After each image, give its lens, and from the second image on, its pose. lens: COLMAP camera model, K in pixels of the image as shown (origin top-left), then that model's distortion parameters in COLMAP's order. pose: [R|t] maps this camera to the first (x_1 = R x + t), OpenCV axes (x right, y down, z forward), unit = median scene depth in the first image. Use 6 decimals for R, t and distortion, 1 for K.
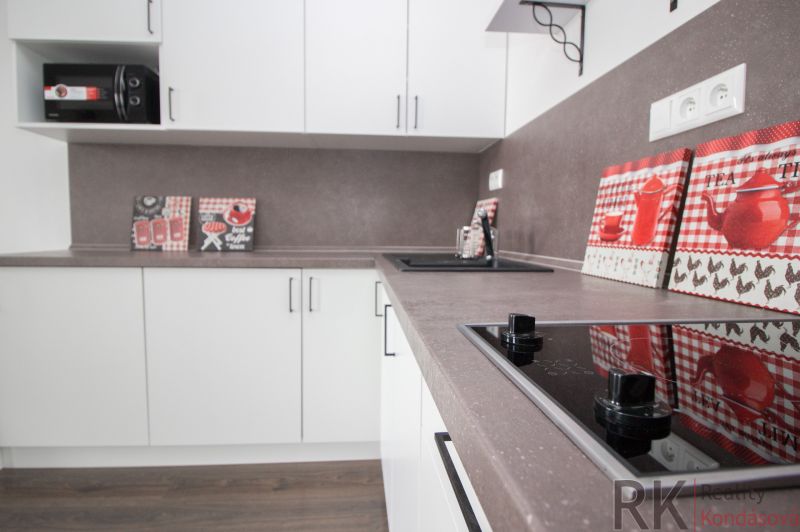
lens RADIAL K [[406.6, 0, 396.9], [0, 406.6, 262.8], [0, 0, 1]] dist [-0.027918, -0.000833]
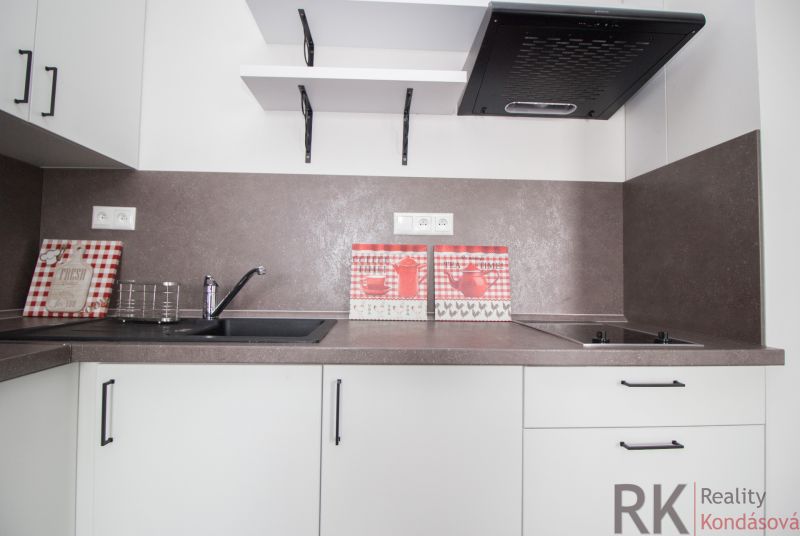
lens RADIAL K [[373.6, 0, 399.0], [0, 373.6, 263.9], [0, 0, 1]] dist [-0.028089, -0.000312]
pose [[0.033952, 0.024607, 0.999120, -0.539834], [0.060066, 0.997839, -0.026617, -0.080594], [-0.997617, 0.060916, 0.032401, 0.550597]]
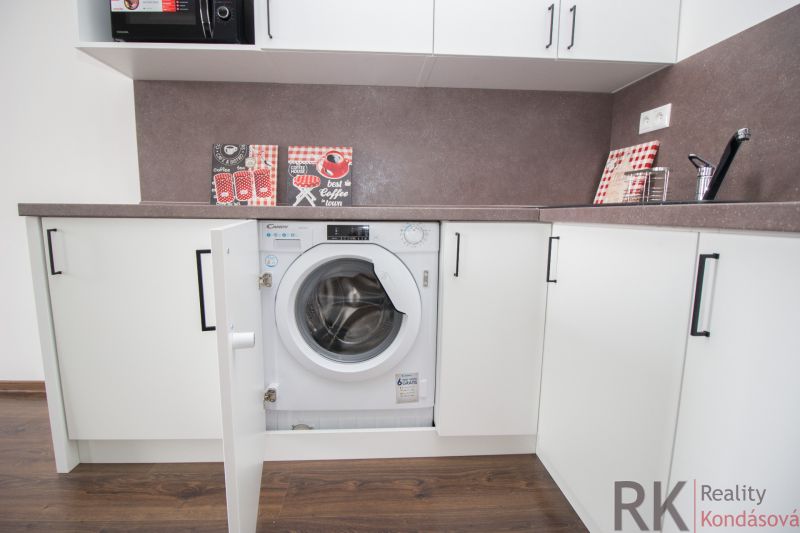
lens RADIAL K [[376.9, 0, 389.7], [0, 376.9, 263.3], [0, 0, 1]] dist [-0.018261, -0.000288]
pose [[0.999291, 0.001956, -0.037589, -0.323905], [0.000181, 0.998388, 0.056765, 0.054003], [0.037640, -0.056731, 0.997680, 0.268869]]
